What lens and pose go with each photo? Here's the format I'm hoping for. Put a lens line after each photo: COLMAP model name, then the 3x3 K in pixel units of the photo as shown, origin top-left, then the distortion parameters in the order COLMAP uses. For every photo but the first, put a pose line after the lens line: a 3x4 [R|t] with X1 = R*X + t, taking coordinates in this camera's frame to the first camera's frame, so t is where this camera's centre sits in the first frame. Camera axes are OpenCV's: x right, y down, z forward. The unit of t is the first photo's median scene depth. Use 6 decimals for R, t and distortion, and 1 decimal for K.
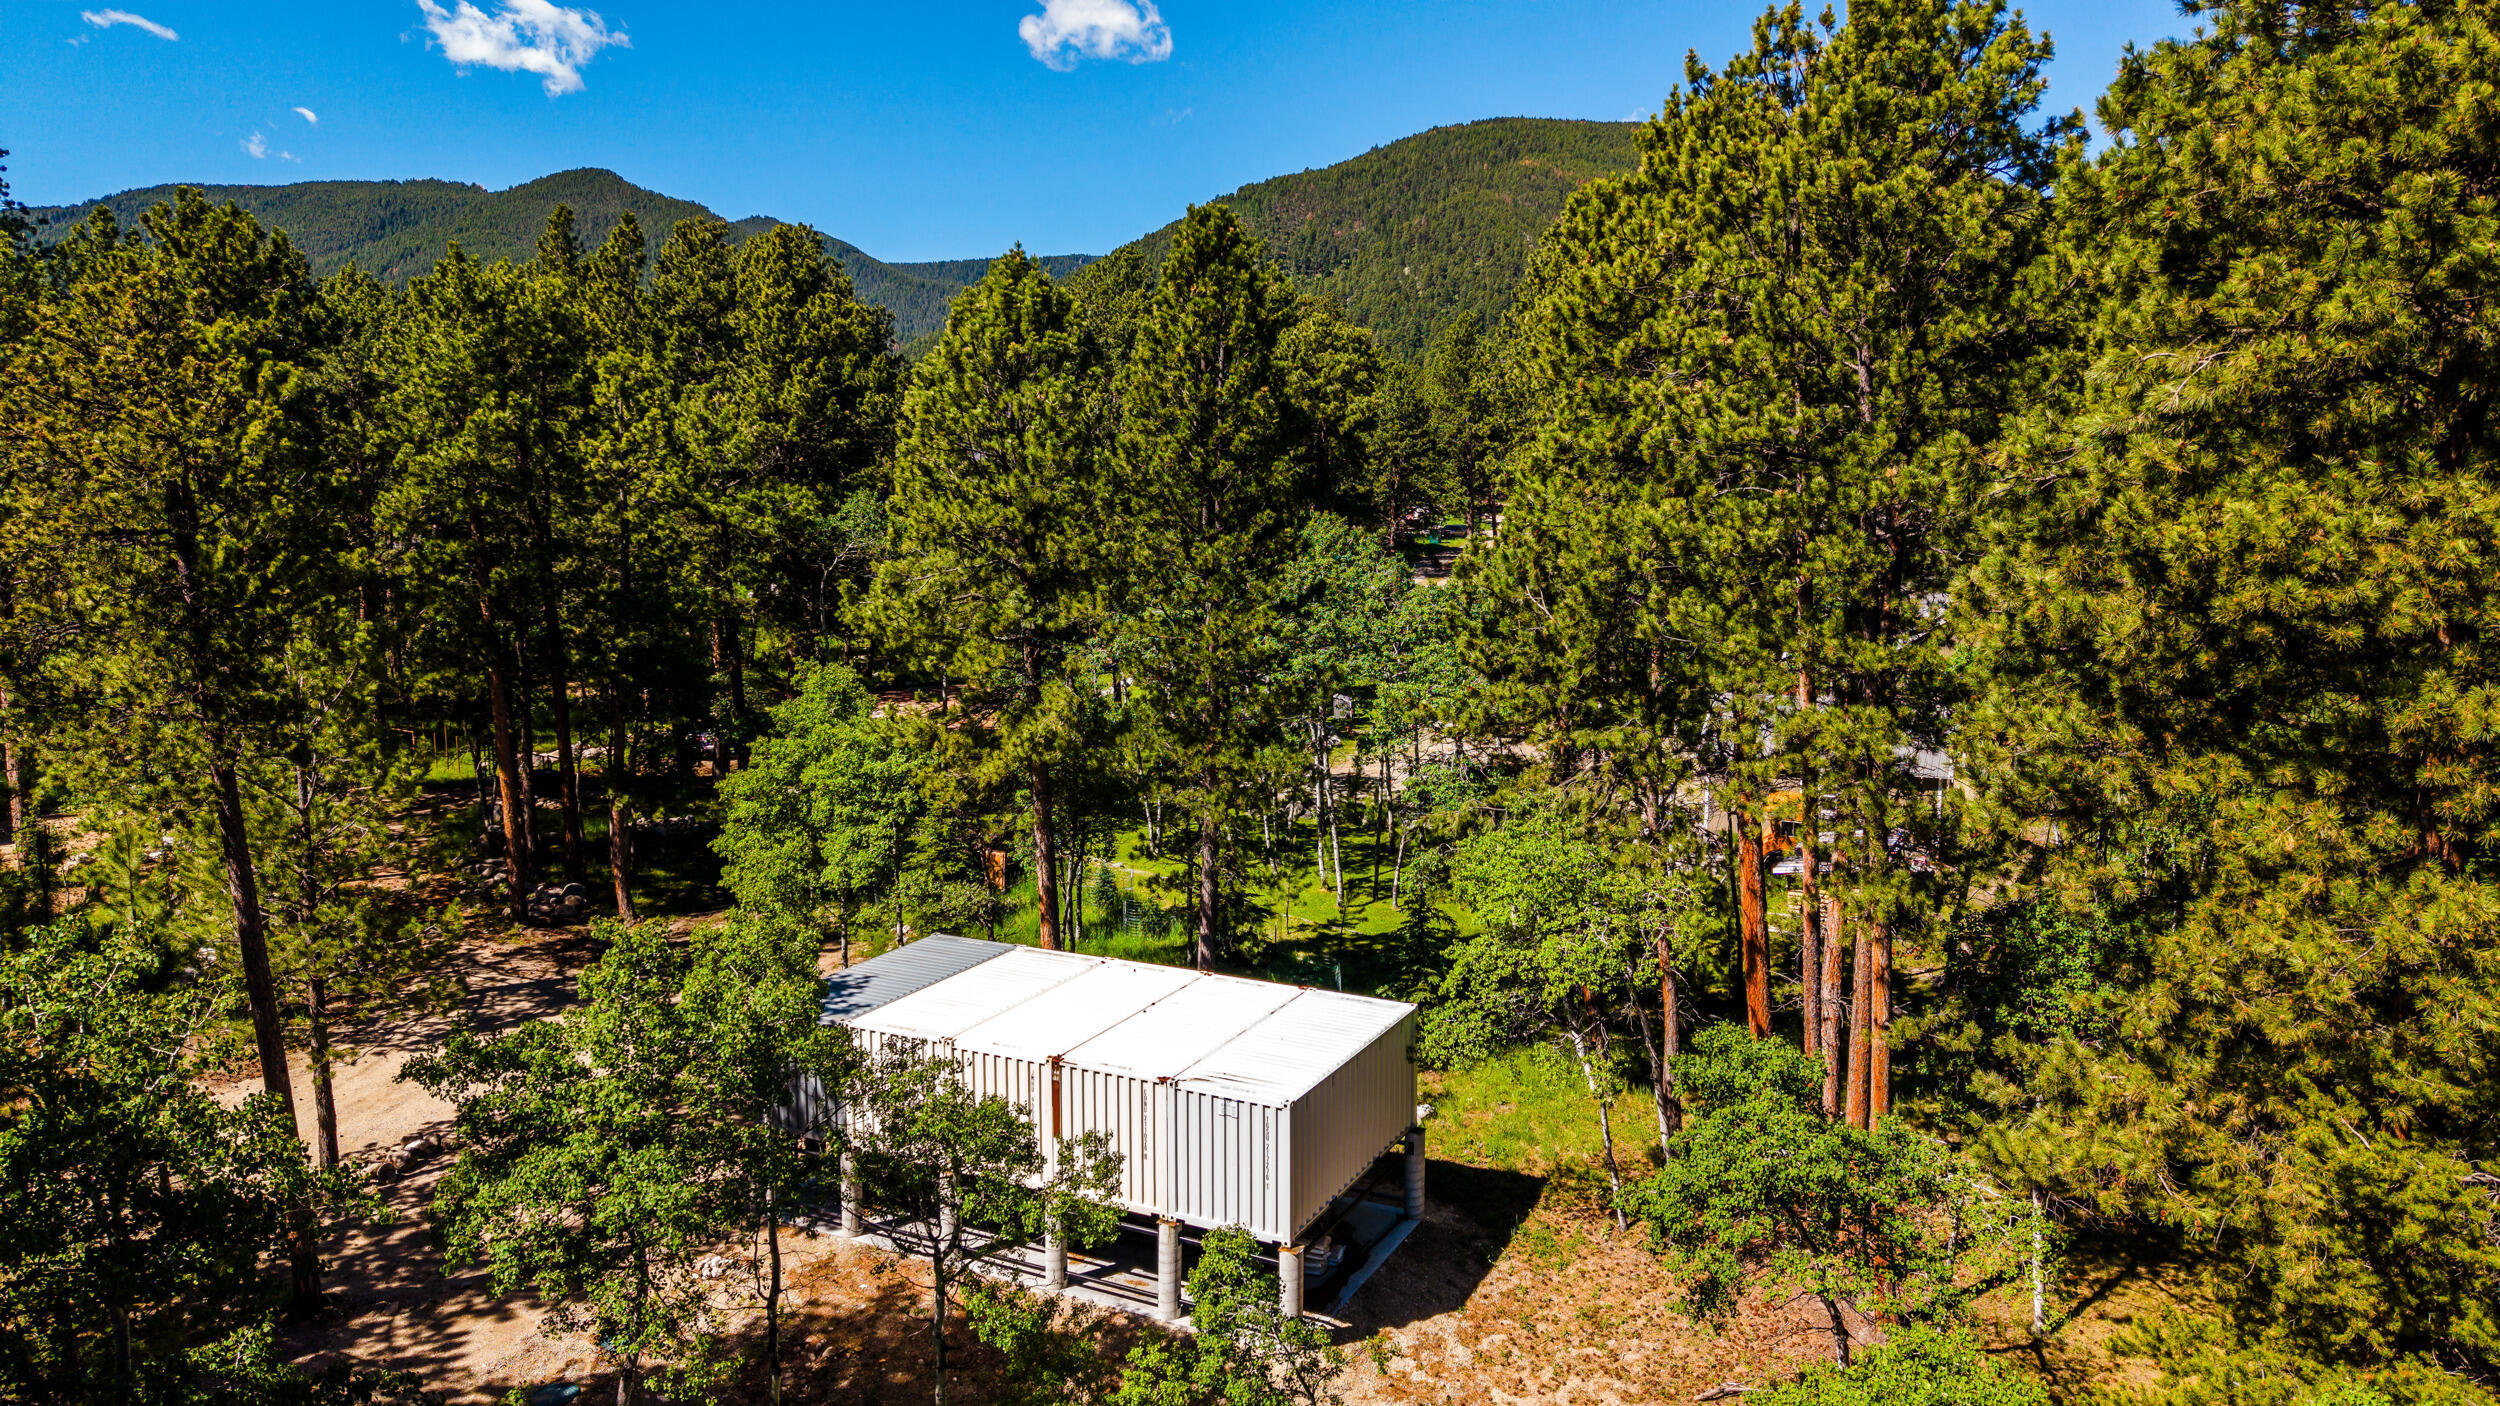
lens RADIAL K [[1678.5, 0, 1249.8], [0, 1678.5, 698.9], [0, 0, 1]] dist [0.046872, -0.043076]
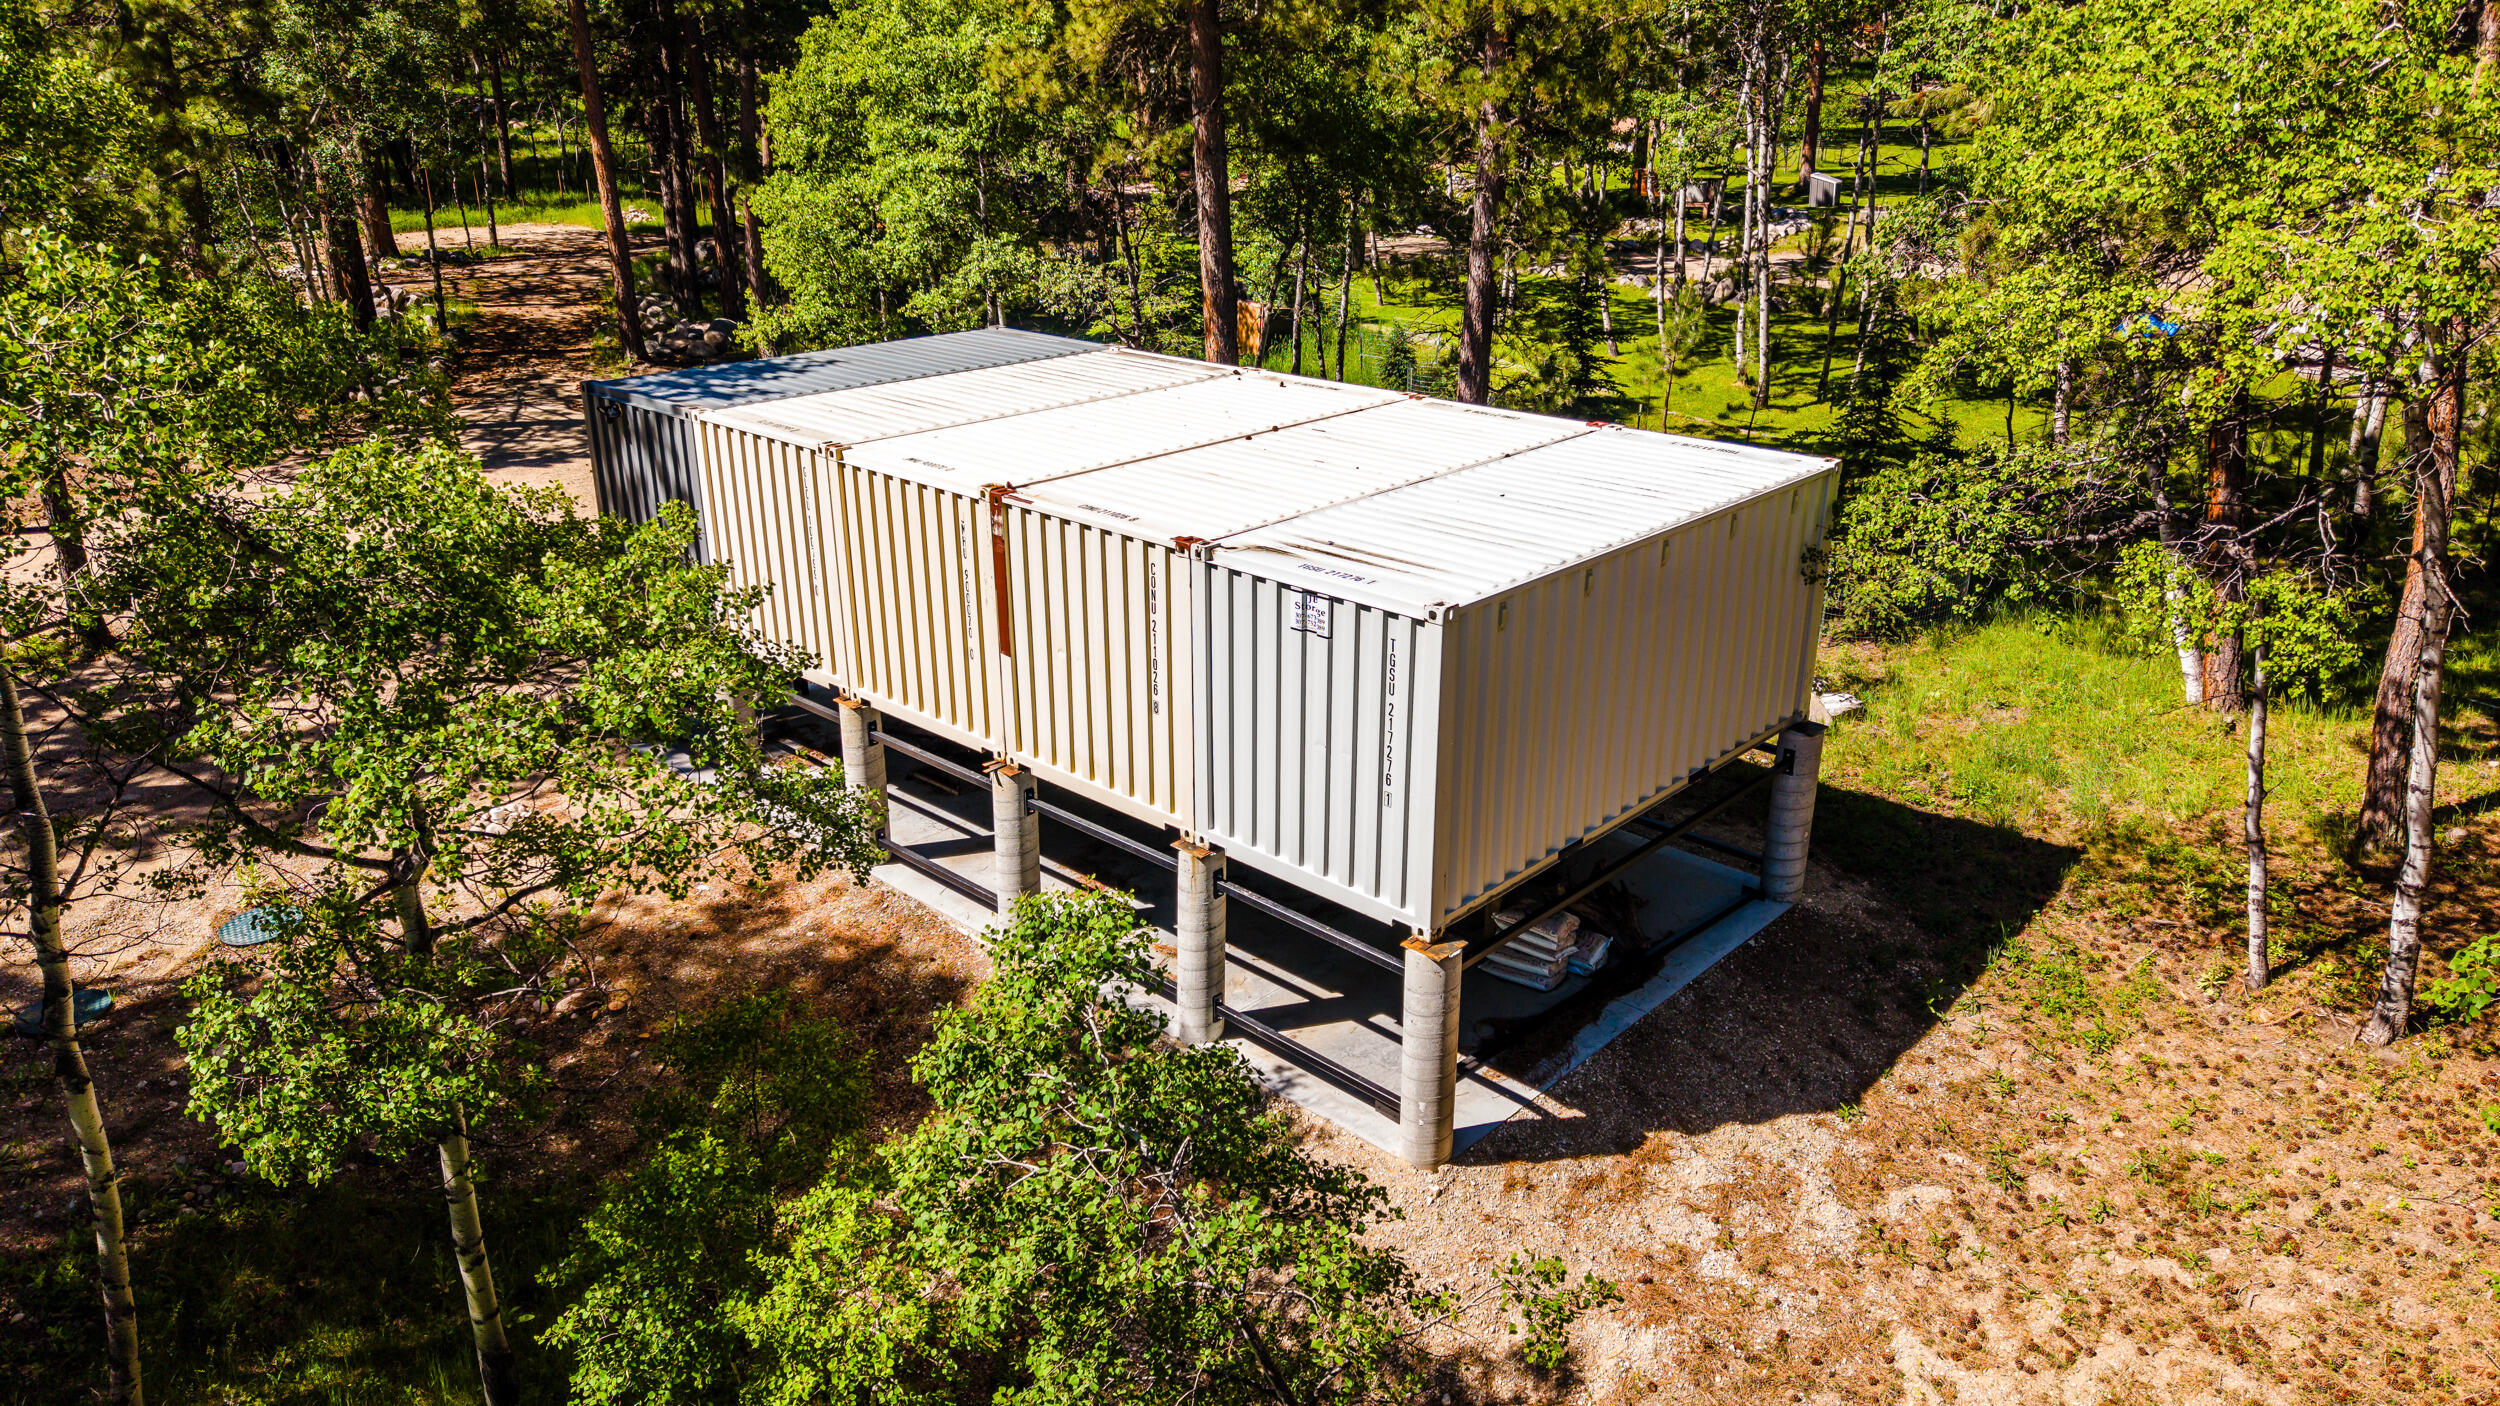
lens RADIAL K [[1678.5, 0, 1234.0], [0, 1678.5, 701.7], [0, 0, 1]] dist [0.046872, -0.043076]
pose [[0.959178, 0.100824, -0.264220, 0.072255], [-0.035618, 0.969918, 0.240812, 0.145595], [0.280551, -0.221570, 0.933915, 0.529714]]
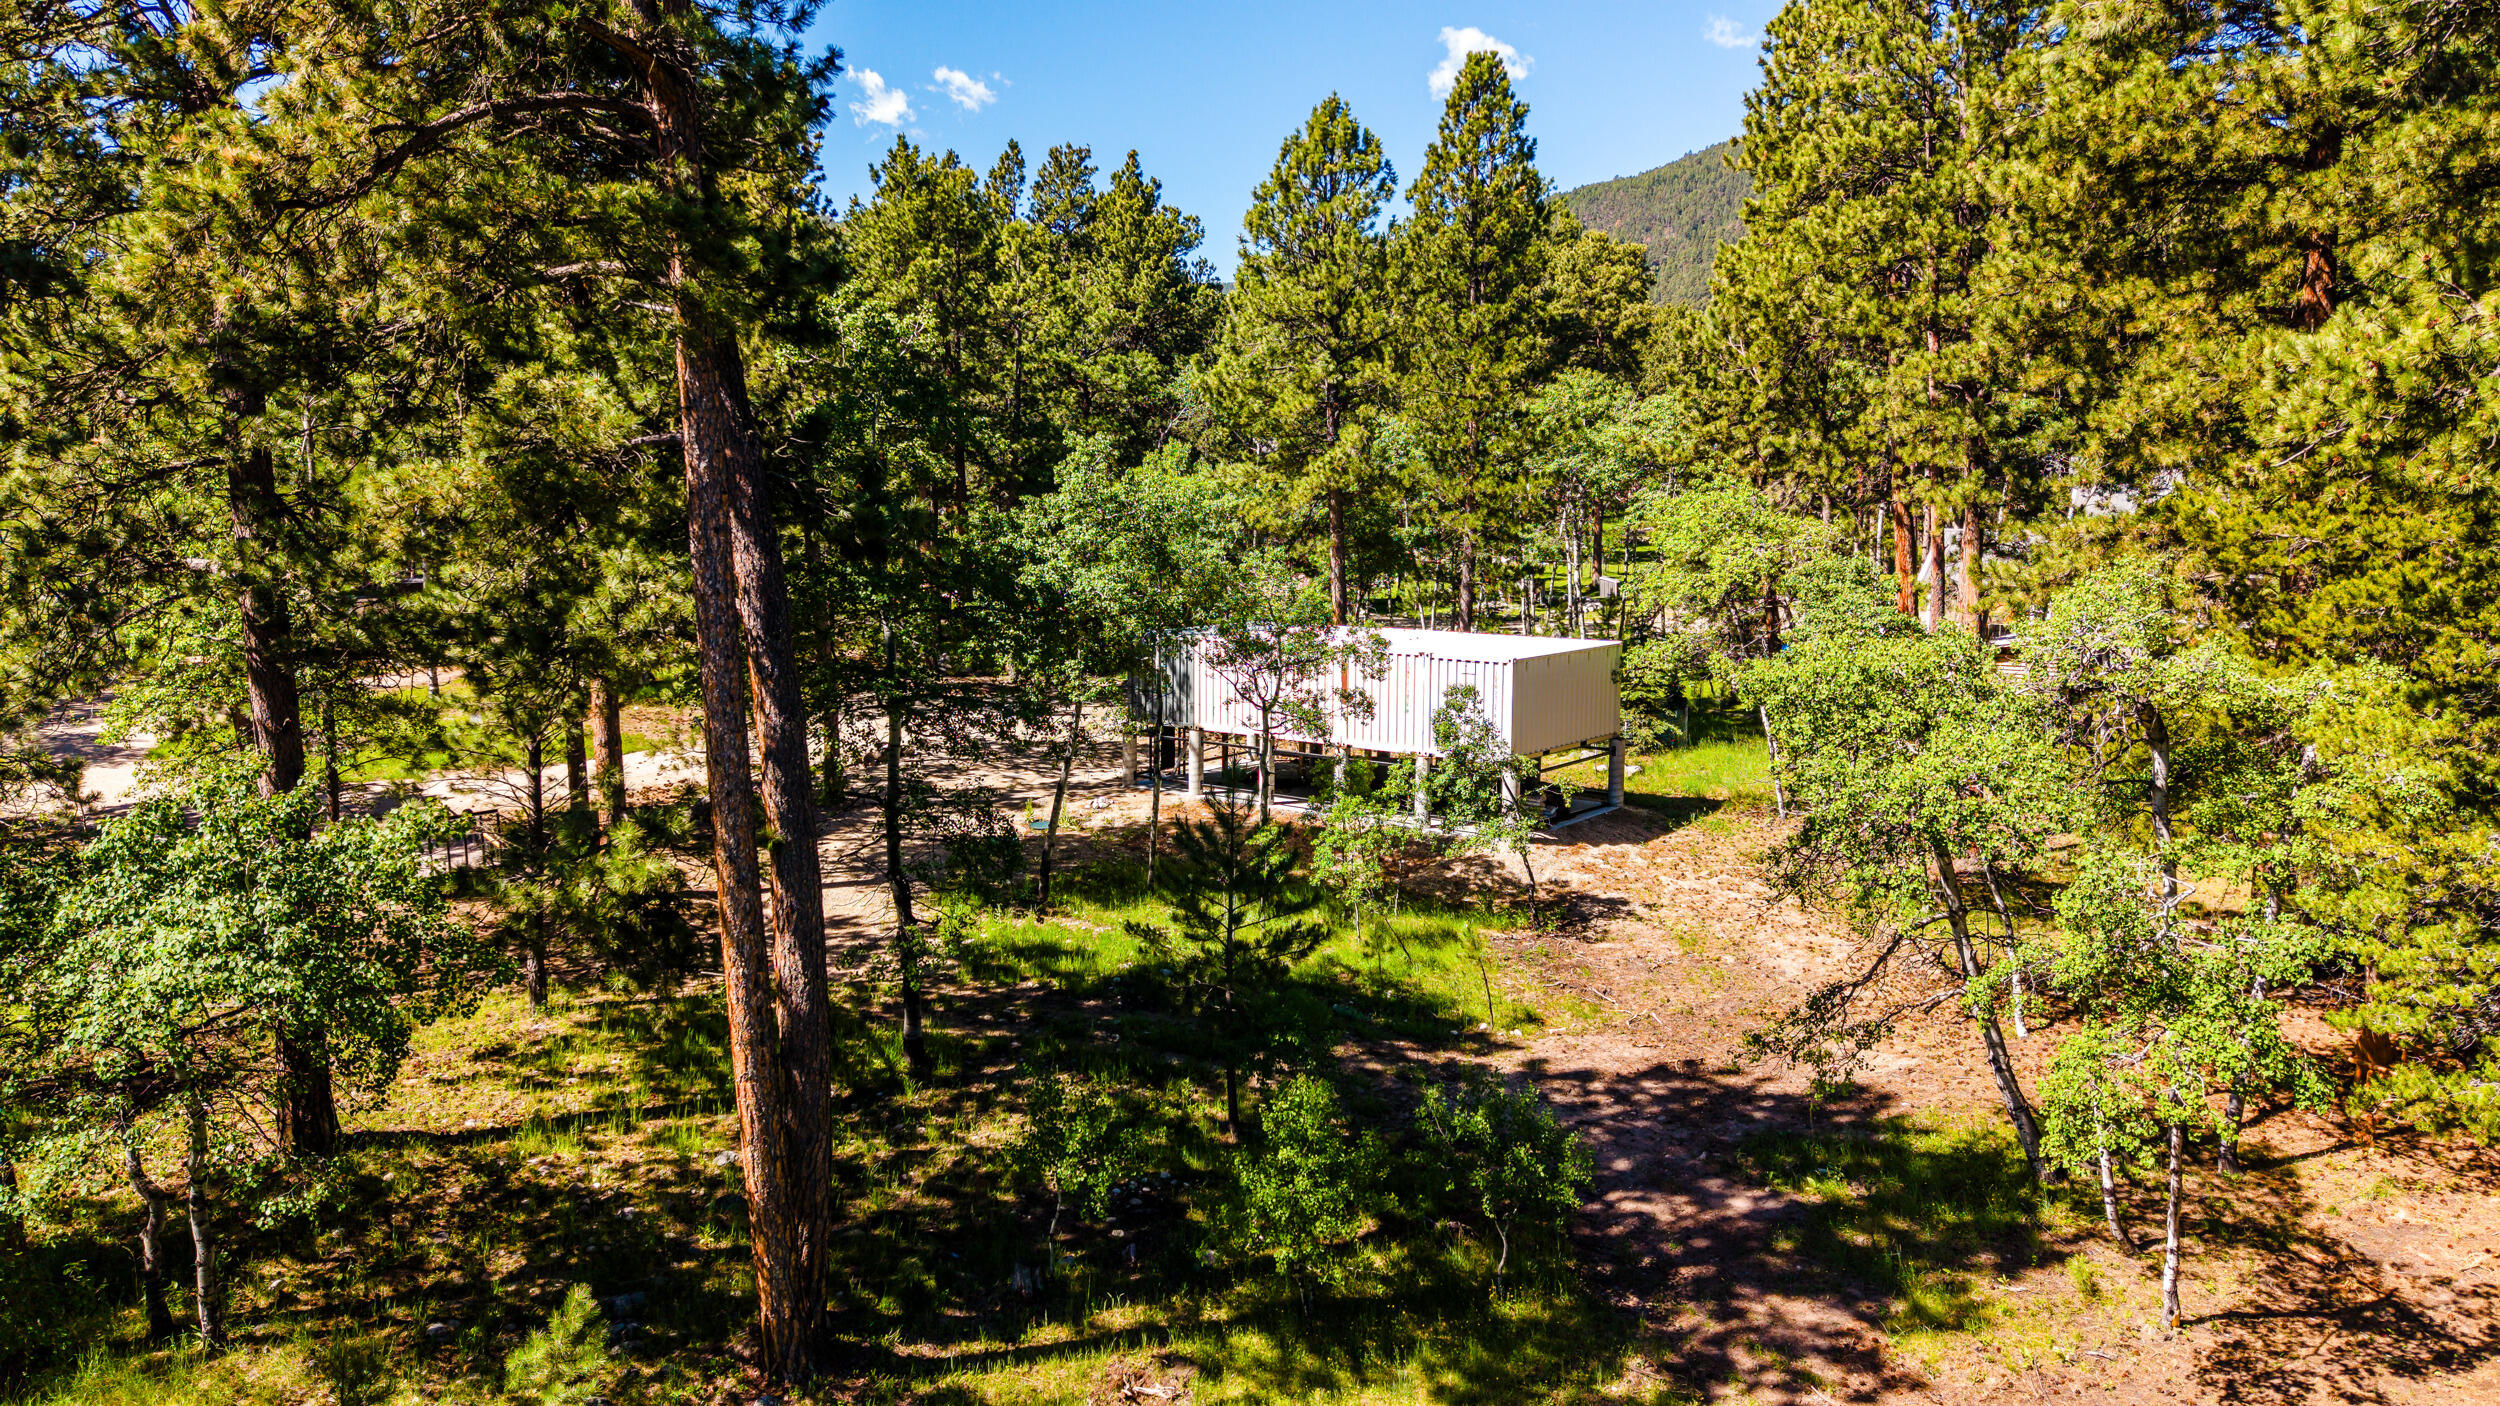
lens RADIAL K [[1678.5, 0, 1239.1], [0, 1678.5, 695.1], [0, 0, 1]] dist [0.046872, -0.043076]
pose [[0.983650, 0.027735, -0.177944, 0.041854], [-0.029734, 0.999521, -0.008578, 0.250109], [0.177621, 0.013729, 0.984003, -0.343093]]
